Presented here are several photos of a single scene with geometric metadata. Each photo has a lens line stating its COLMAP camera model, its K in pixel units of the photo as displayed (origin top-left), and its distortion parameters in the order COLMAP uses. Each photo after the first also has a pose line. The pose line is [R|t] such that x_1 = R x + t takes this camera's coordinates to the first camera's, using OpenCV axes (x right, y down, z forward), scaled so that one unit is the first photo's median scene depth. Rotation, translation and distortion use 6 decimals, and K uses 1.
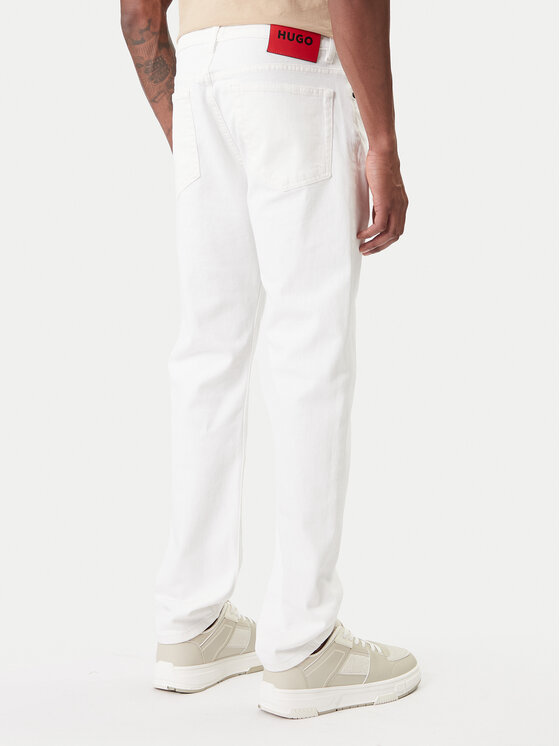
lens RADIAL K [[935.8, 0, 278.9], [0, 935.8, 373.5], [0, 0, 1]] dist [0.036347, 0.000000]
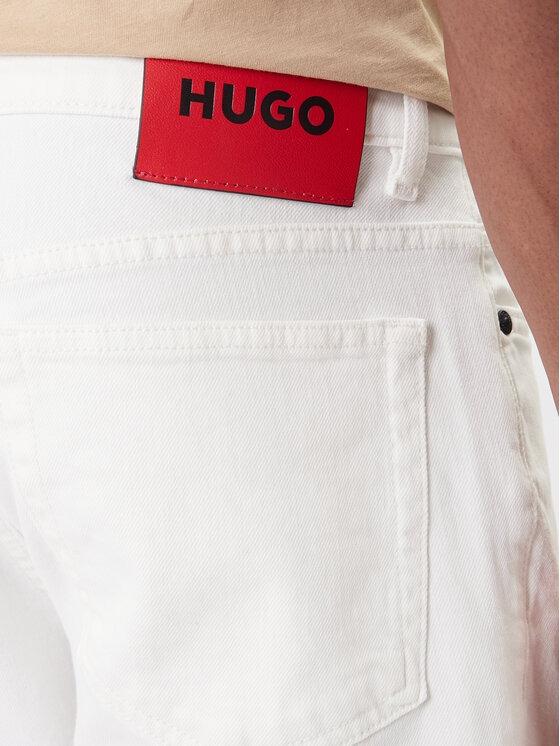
lens RADIAL K [[1265.6, 0, 280.7], [0, 1265.6, 372.7], [0, 0, 1]] dist [-0.003980, 0.000000]
pose [[0.998972, -0.031251, 0.032848, 0.010963], [0.028257, 0.995723, 0.087963, -0.319786], [-0.035456, -0.086944, 0.995582, 0.689494]]
